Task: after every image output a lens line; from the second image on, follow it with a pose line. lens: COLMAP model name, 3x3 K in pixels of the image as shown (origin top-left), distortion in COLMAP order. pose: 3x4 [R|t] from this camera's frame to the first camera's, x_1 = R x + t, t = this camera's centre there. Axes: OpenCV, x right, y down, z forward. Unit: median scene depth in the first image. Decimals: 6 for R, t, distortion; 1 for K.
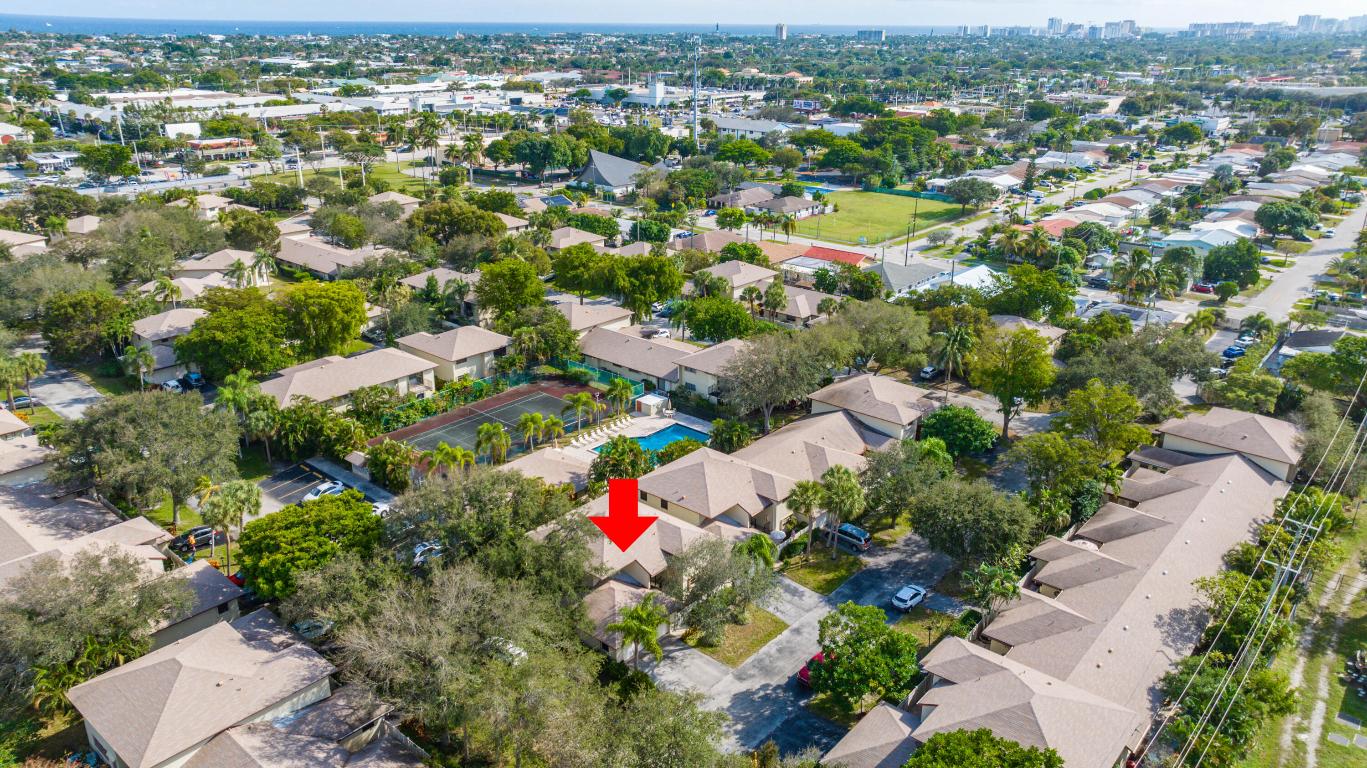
lens RADIAL K [[957.3, 0, 689.0], [0, 957.3, 381.9], [0, 0, 1]] dist [-0.032207, 0.061467]
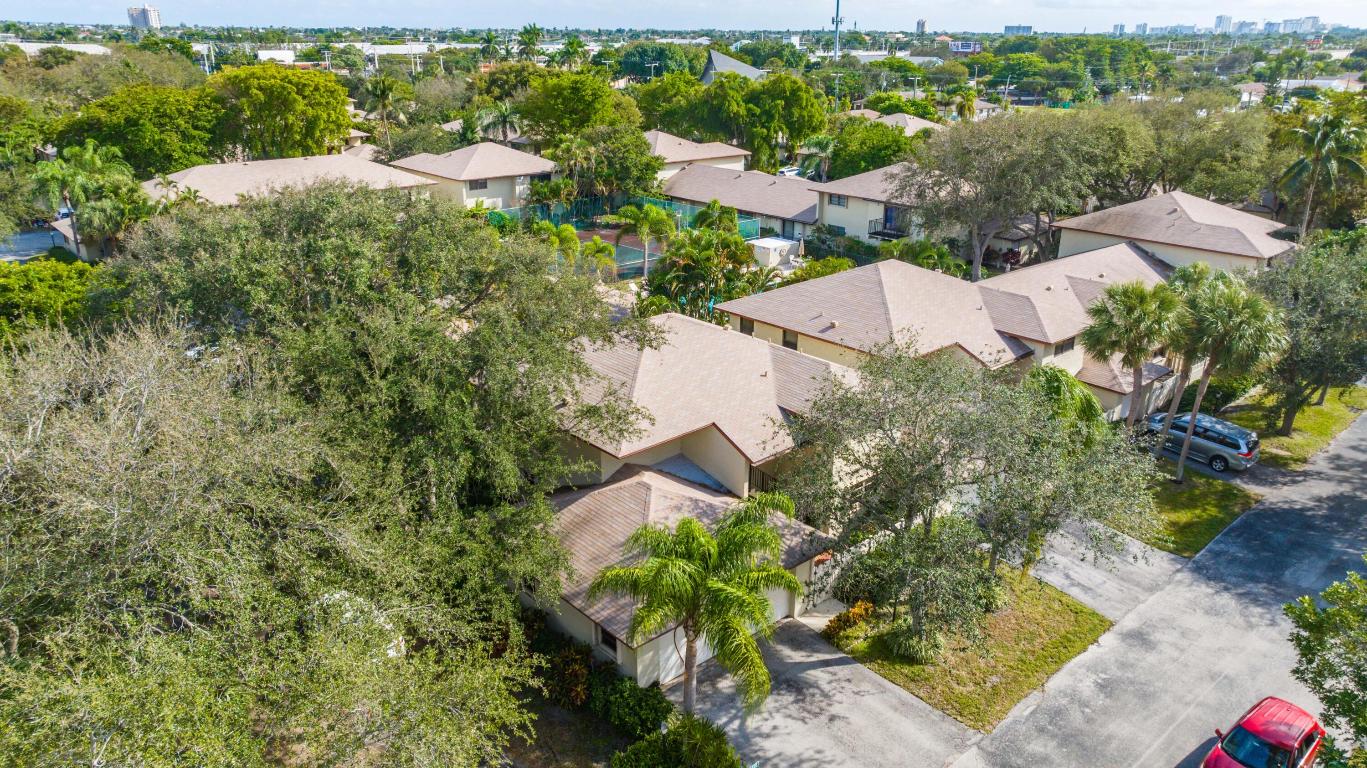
lens RADIAL K [[957.3, 0, 689.0], [0, 957.3, 381.9], [0, 0, 1]] dist [-0.032207, 0.061467]
pose [[0.991109, 0.044434, -0.125412, -0.012126], [-0.045455, 0.998952, -0.005292, 0.117454], [0.125045, 0.010946, 0.992091, 0.418941]]
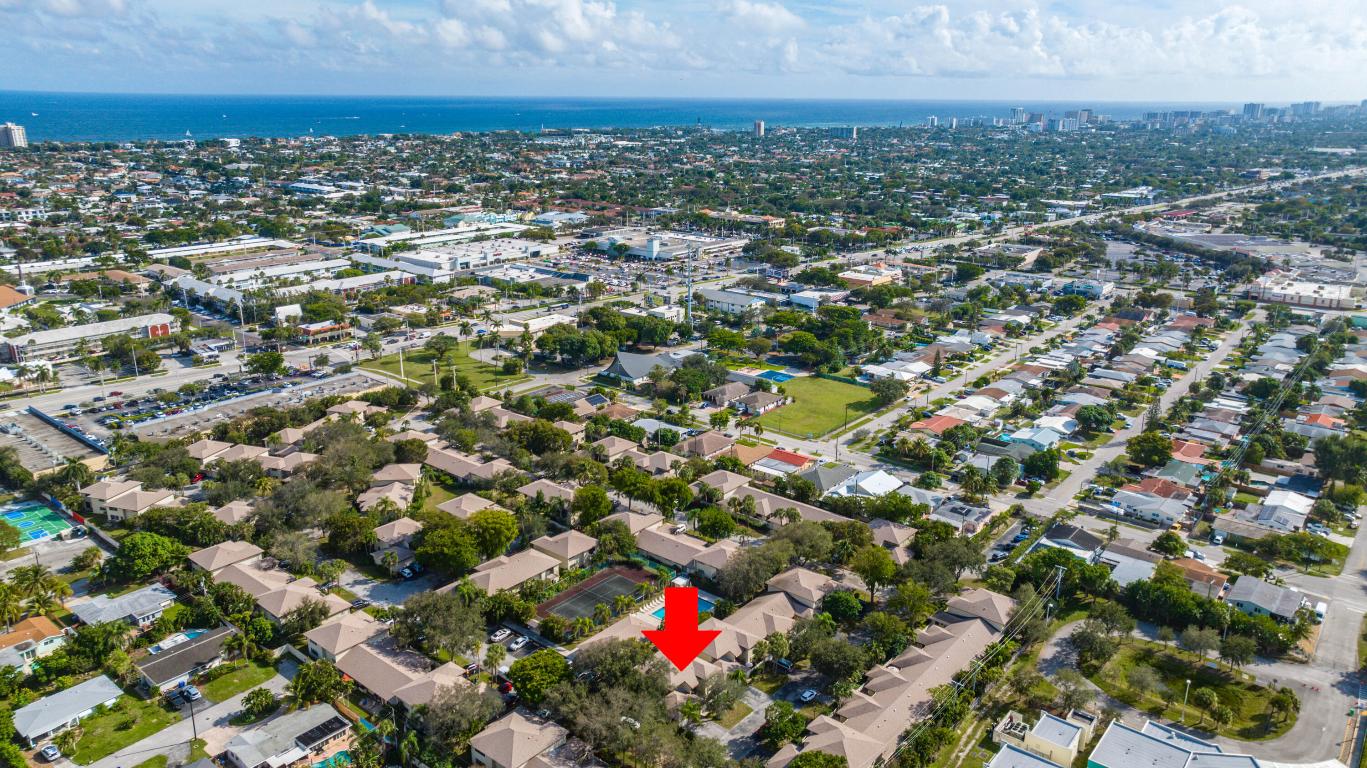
lens RADIAL K [[957.3, 0, 689.0], [0, 957.3, 381.9], [0, 0, 1]] dist [-0.032207, 0.061467]
pose [[0.999815, -0.005339, 0.018490, -0.056906], [0.006569, 0.997723, -0.067118, -0.247662], [-0.018090, 0.067228, 0.997574, -0.874109]]
